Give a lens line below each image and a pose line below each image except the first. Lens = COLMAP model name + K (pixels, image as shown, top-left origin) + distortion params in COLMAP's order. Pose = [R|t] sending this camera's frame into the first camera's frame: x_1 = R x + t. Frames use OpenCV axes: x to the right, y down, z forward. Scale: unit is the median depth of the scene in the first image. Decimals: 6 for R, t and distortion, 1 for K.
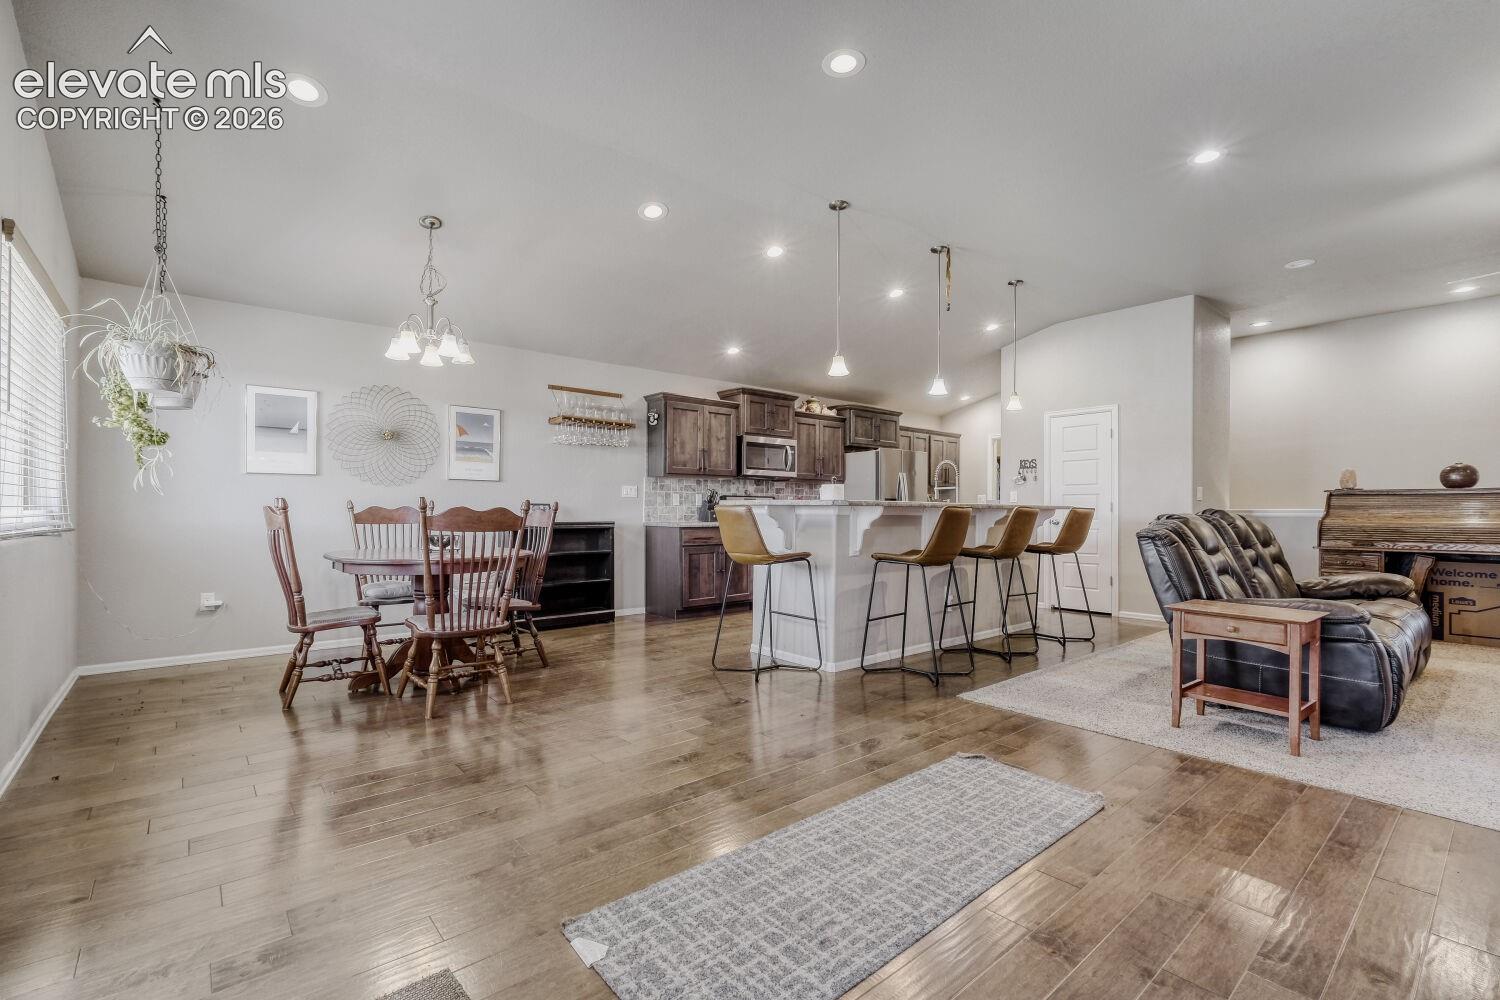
lens RADIAL K [[663.3, 0, 743.8], [0, 663.3, 505.5], [0, 0, 1]] dist [-0.000923, 0.000330]
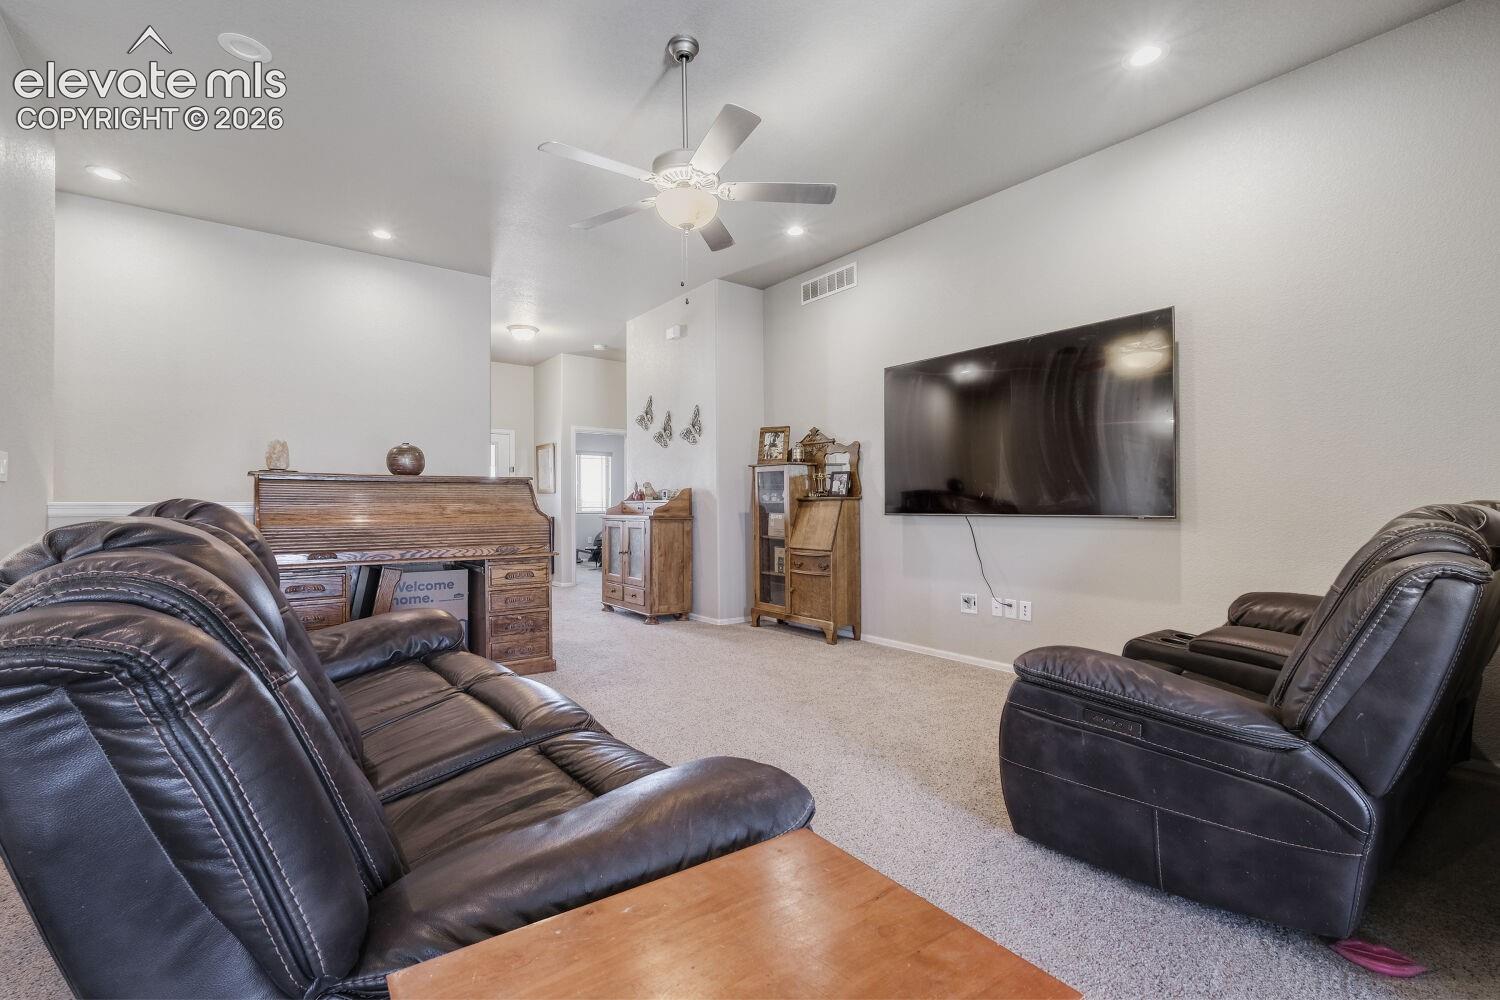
lens RADIAL K [[663.3, 0, 743.0], [0, 663.3, 501.6], [0, 0, 1]] dist [-0.000923, 0.000330]
pose [[0.043711, 0.000820, 0.999044, 0.325080], [-0.003699, 0.999993, -0.000659, 0.003570], [-0.999037, -0.003666, 0.043714, 0.584982]]
